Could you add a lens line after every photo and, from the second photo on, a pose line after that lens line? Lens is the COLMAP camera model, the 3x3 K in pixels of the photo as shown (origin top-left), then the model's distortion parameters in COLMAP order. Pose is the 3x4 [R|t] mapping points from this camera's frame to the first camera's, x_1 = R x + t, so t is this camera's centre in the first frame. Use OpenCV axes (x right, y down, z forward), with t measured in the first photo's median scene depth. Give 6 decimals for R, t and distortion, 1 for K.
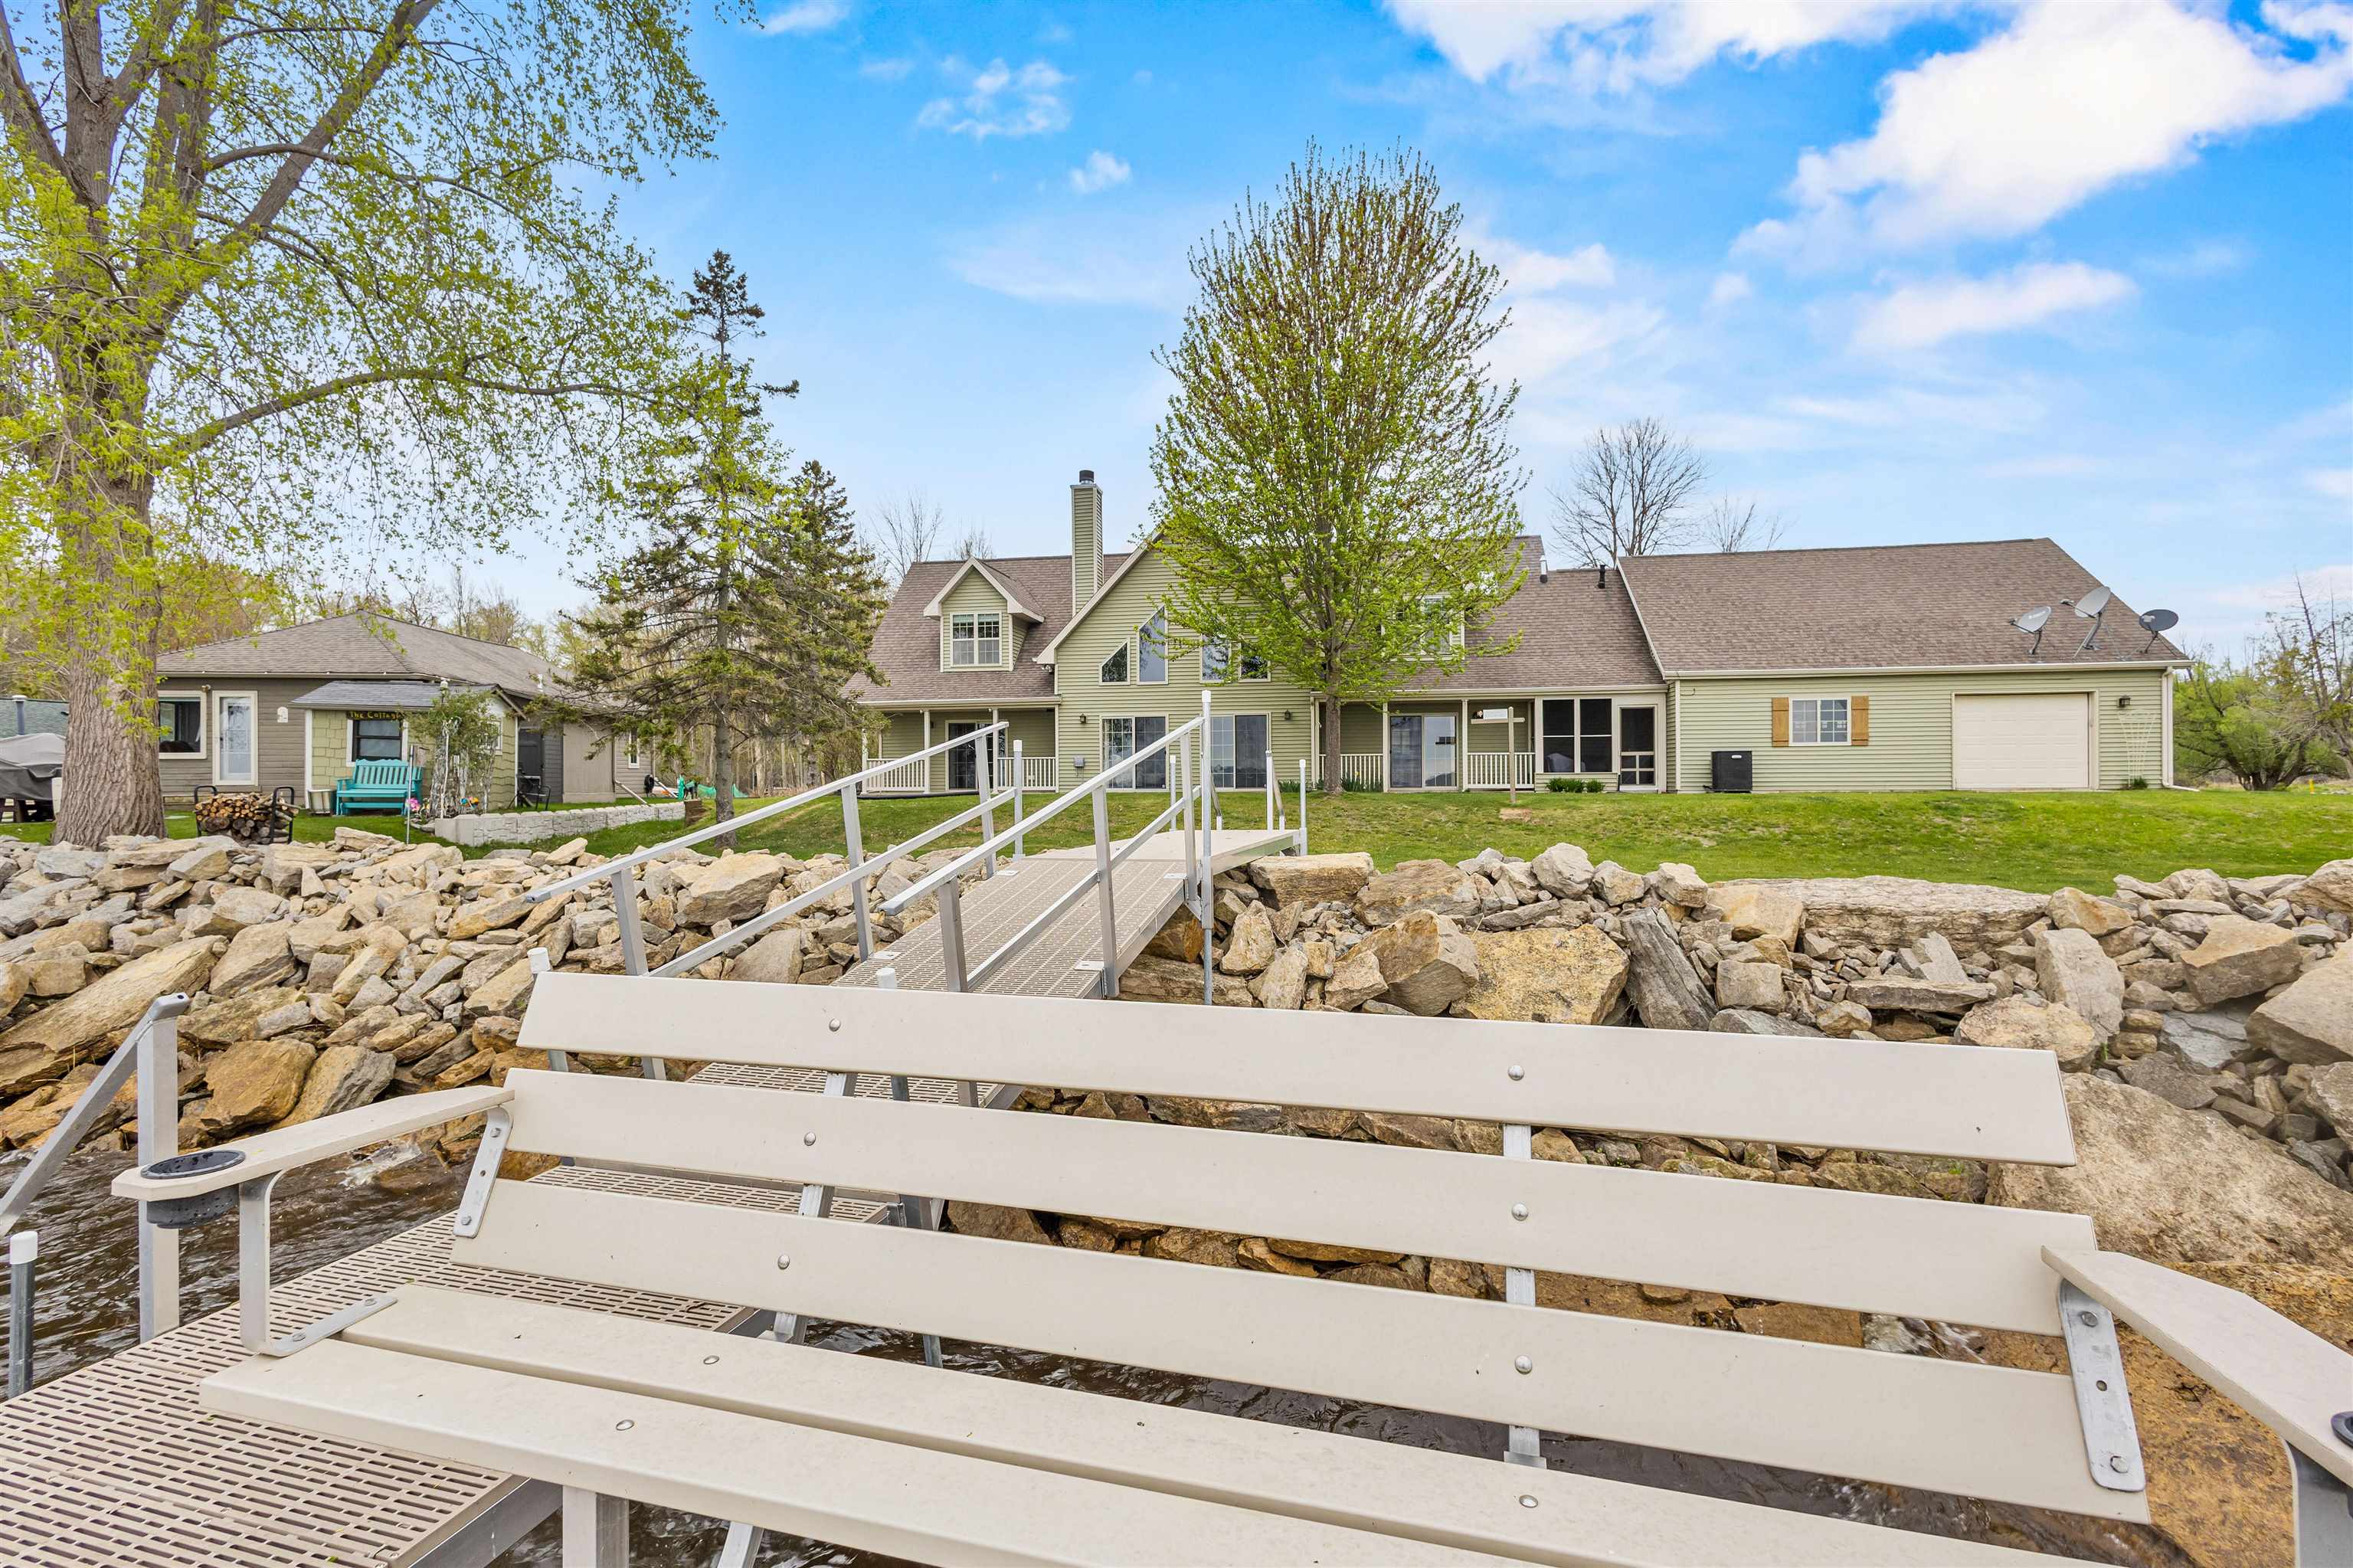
lens RADIAL K [[1024.6, 0, 1205.6], [0, 1024.6, 744.9], [0, 0, 1]] dist [0.011808, -0.004201]
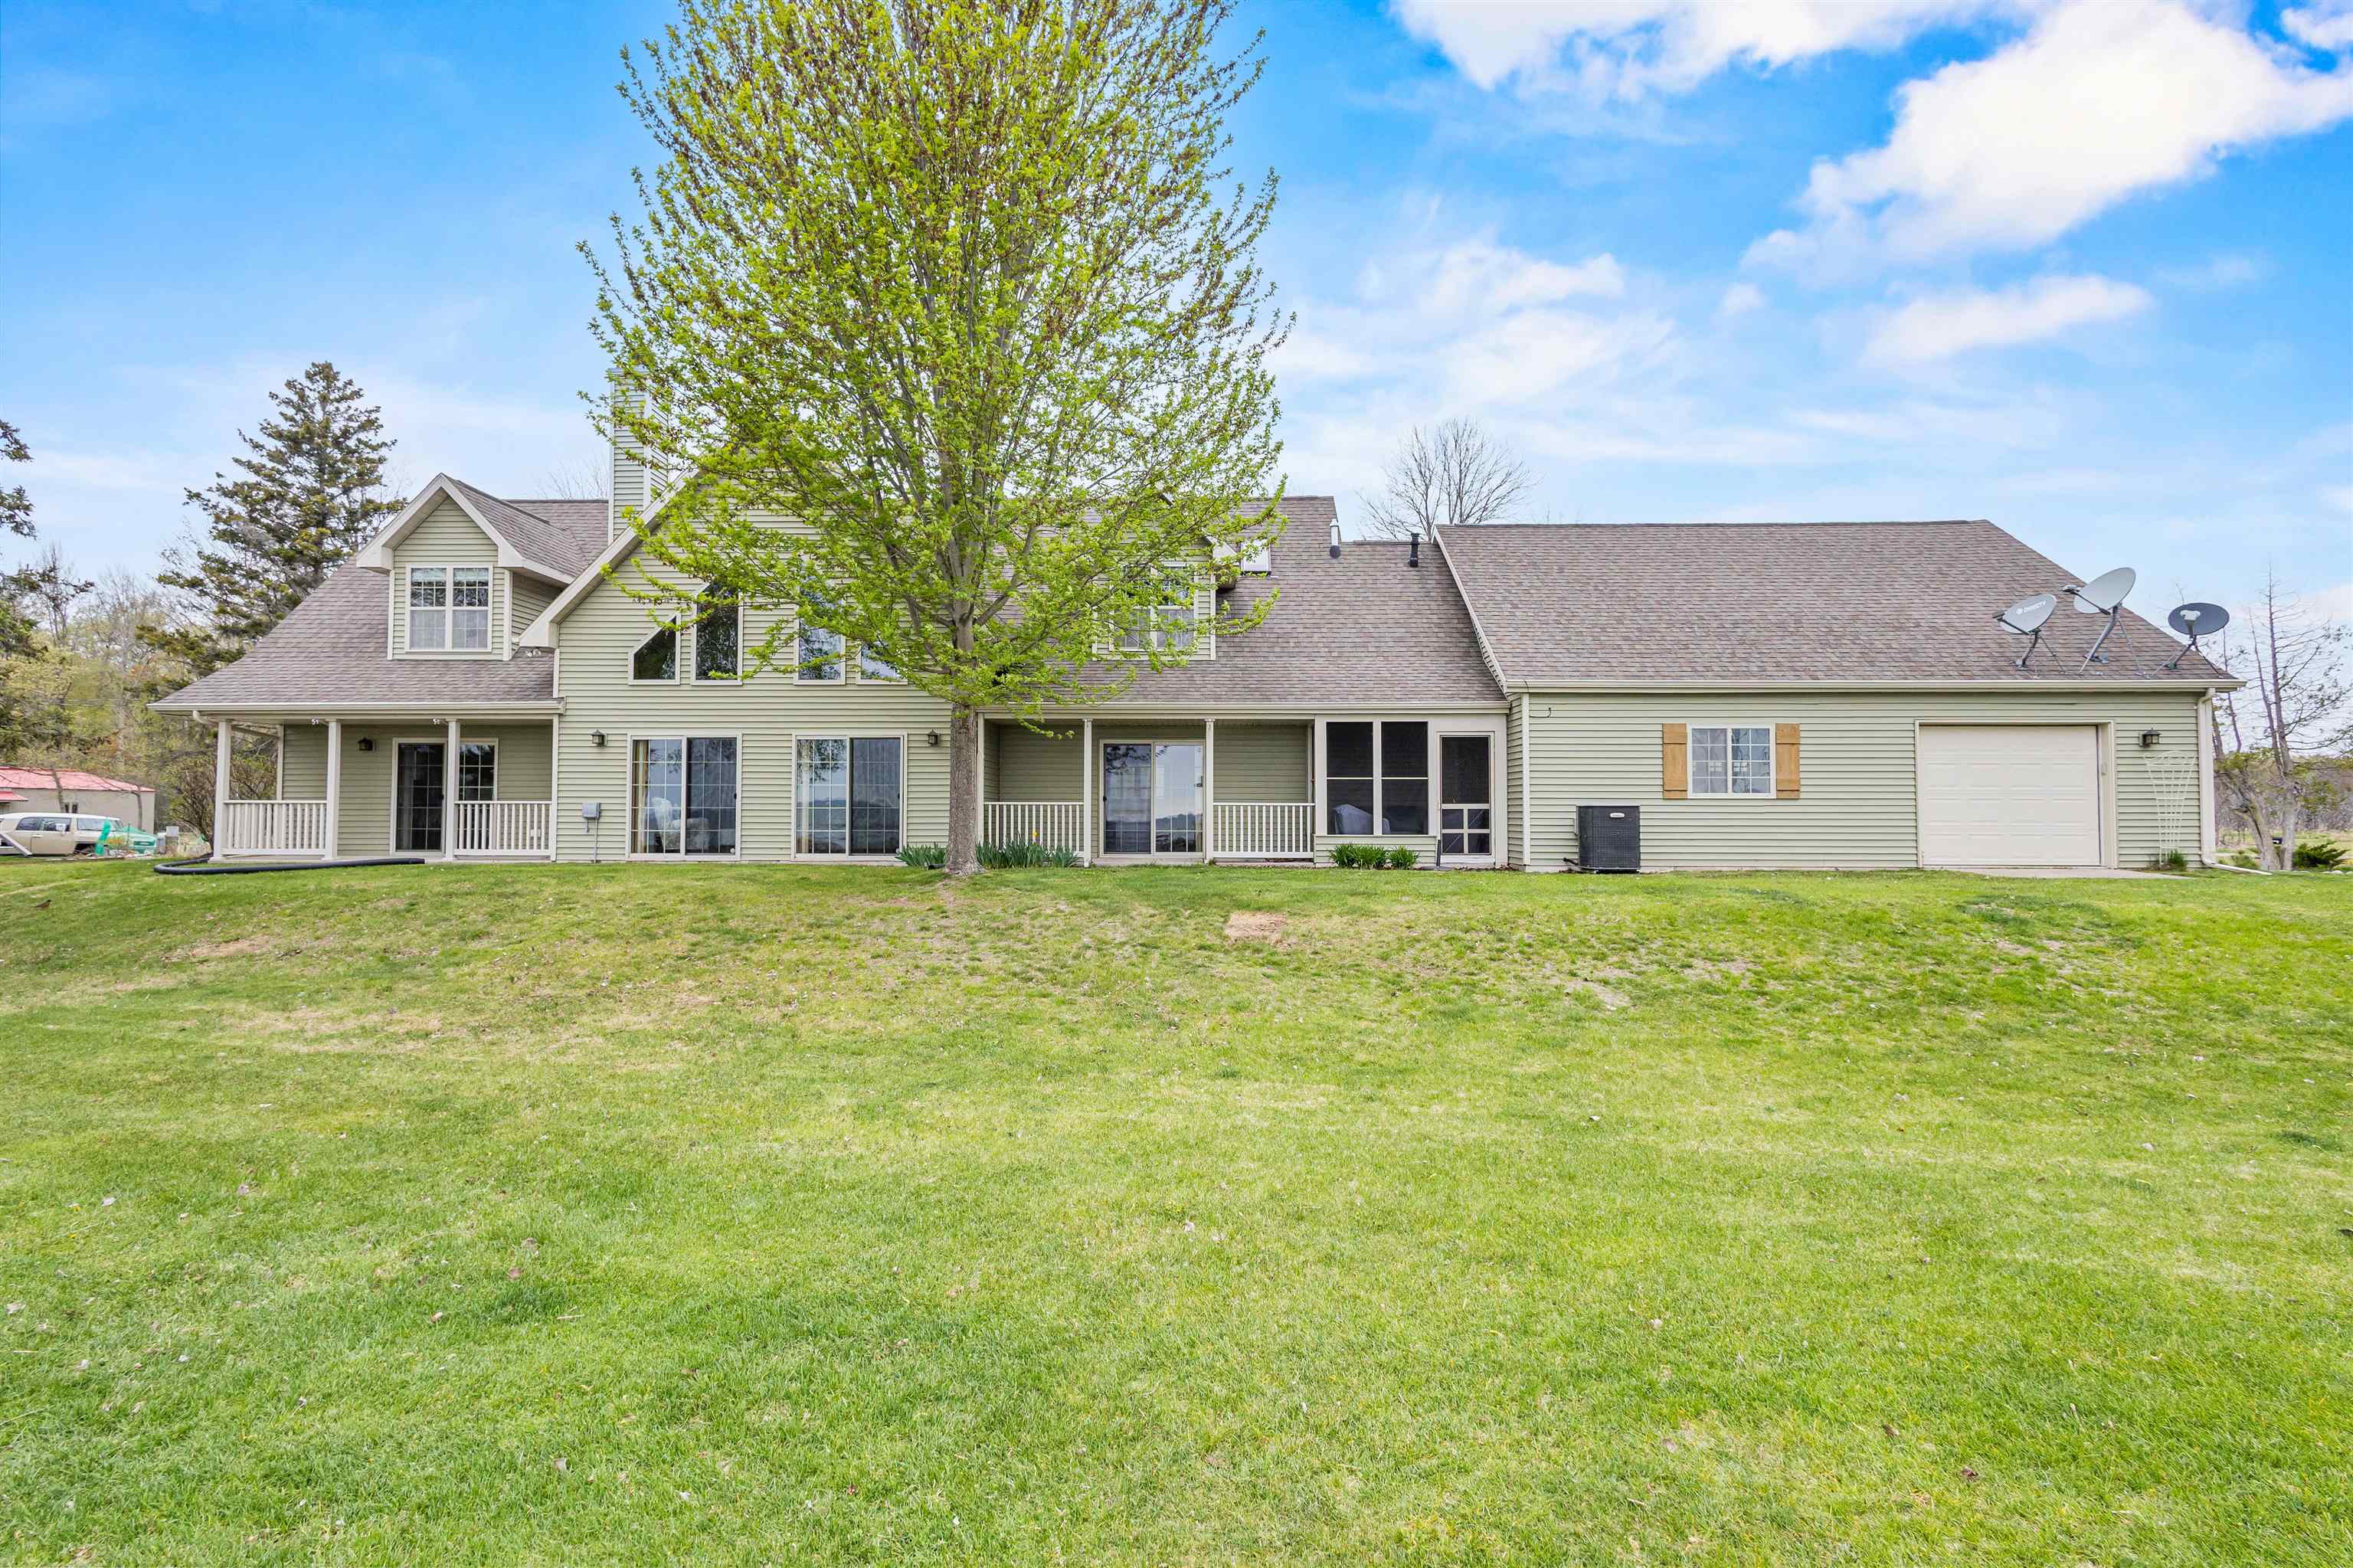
lens RADIAL K [[1024.6, 0, 1183.6], [0, 1024.6, 743.9], [0, 0, 1]] dist [0.011808, -0.004201]
pose [[0.989174, 0.017862, 0.145659, 0.147627], [-0.012891, 0.999304, -0.034998, -0.005990], [-0.146183, 0.032742, 0.988716, 0.379444]]
